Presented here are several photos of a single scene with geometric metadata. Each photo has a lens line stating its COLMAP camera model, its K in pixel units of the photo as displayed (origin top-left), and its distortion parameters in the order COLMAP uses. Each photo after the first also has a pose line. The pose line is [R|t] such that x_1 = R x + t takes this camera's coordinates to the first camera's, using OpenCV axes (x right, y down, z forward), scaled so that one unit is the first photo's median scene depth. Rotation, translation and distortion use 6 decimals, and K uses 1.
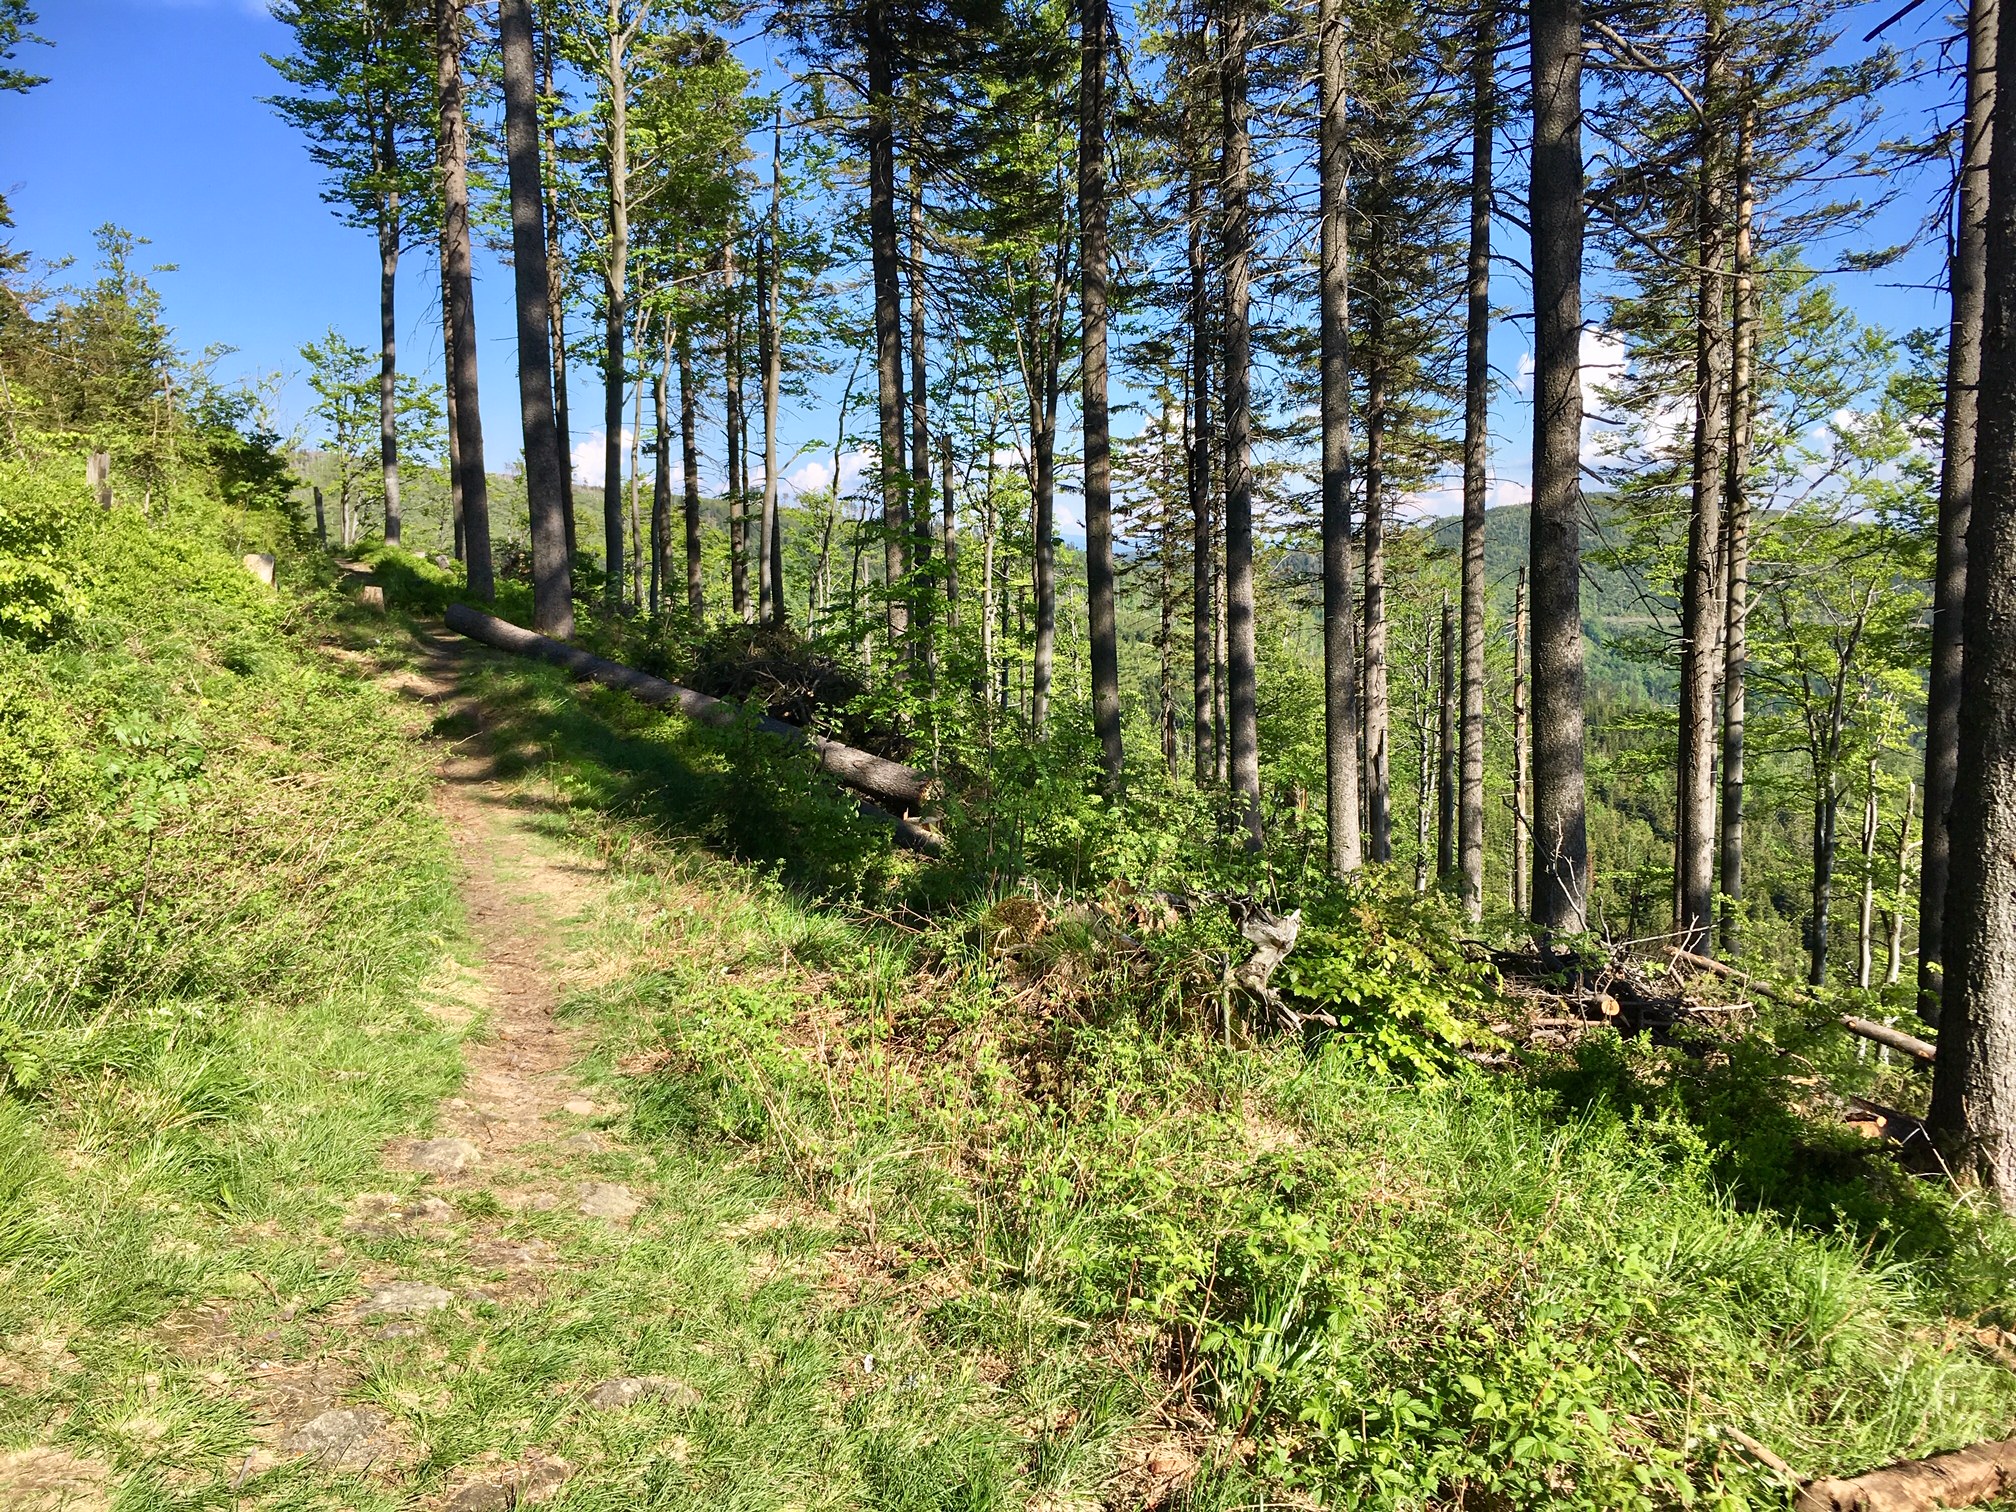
lens RADIAL K [[1723.8, 0, 1009.6], [0, 1723.8, 755.5], [0, 0, 1]] dist [0.066825, -0.101903]
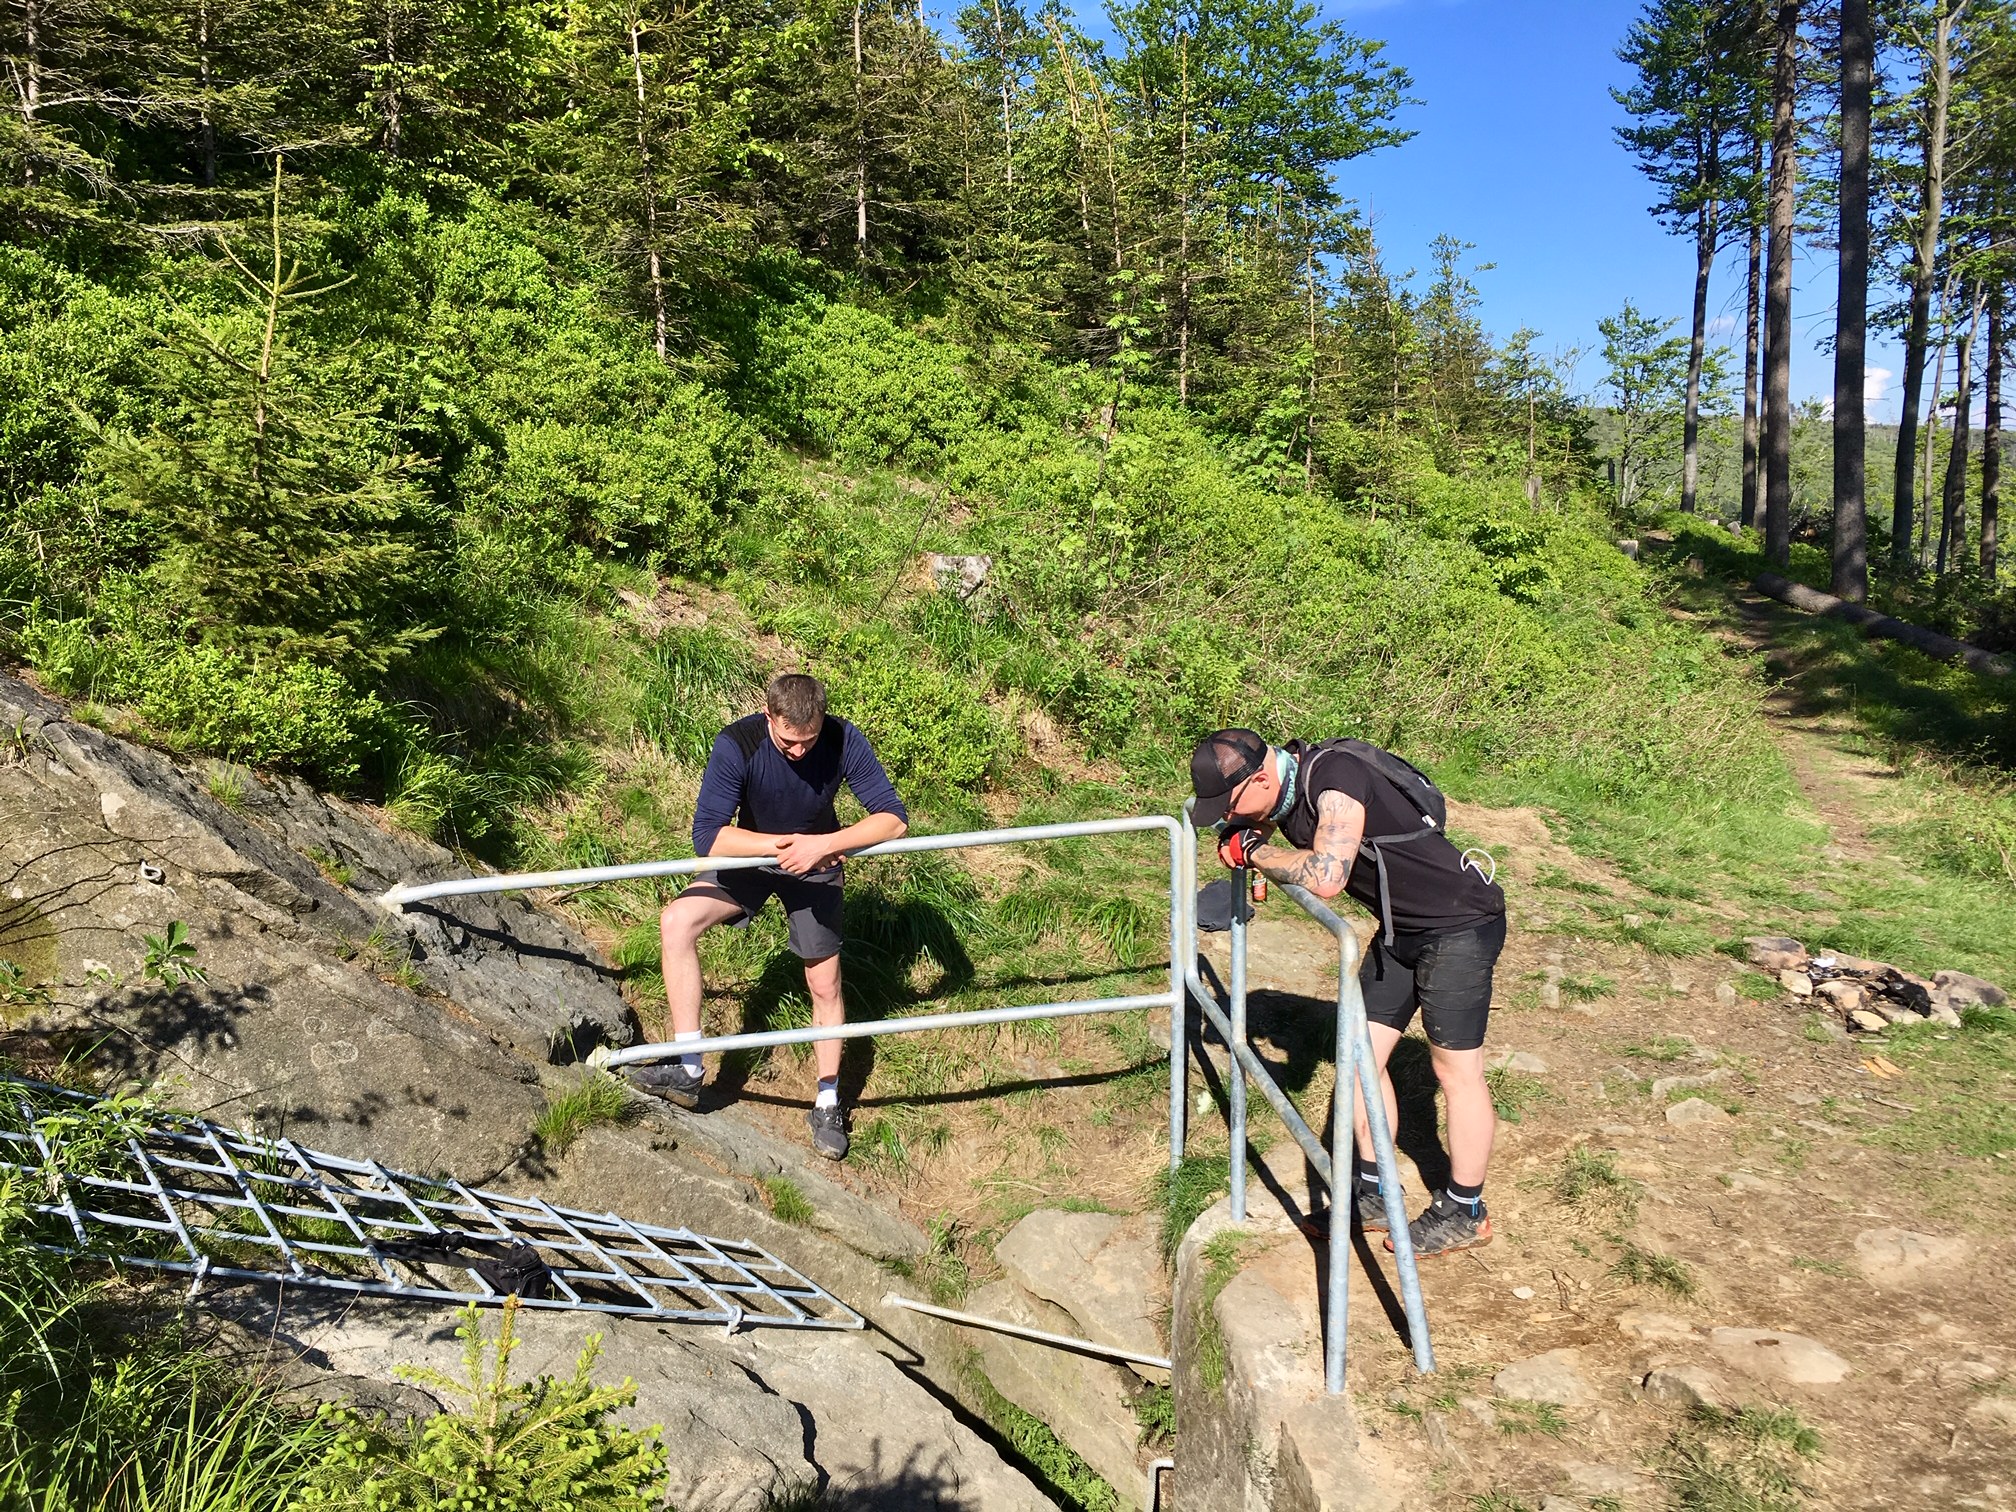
lens RADIAL K [[1723.8, 0, 994.3], [0, 1723.8, 758.2], [0, 0, 1]] dist [0.066825, -0.101903]
pose [[0.767959, 0.067986, -0.636880, 0.027986], [-0.049235, 0.997675, 0.047132, 0.005816], [0.638604, -0.004838, 0.769521, -0.152397]]
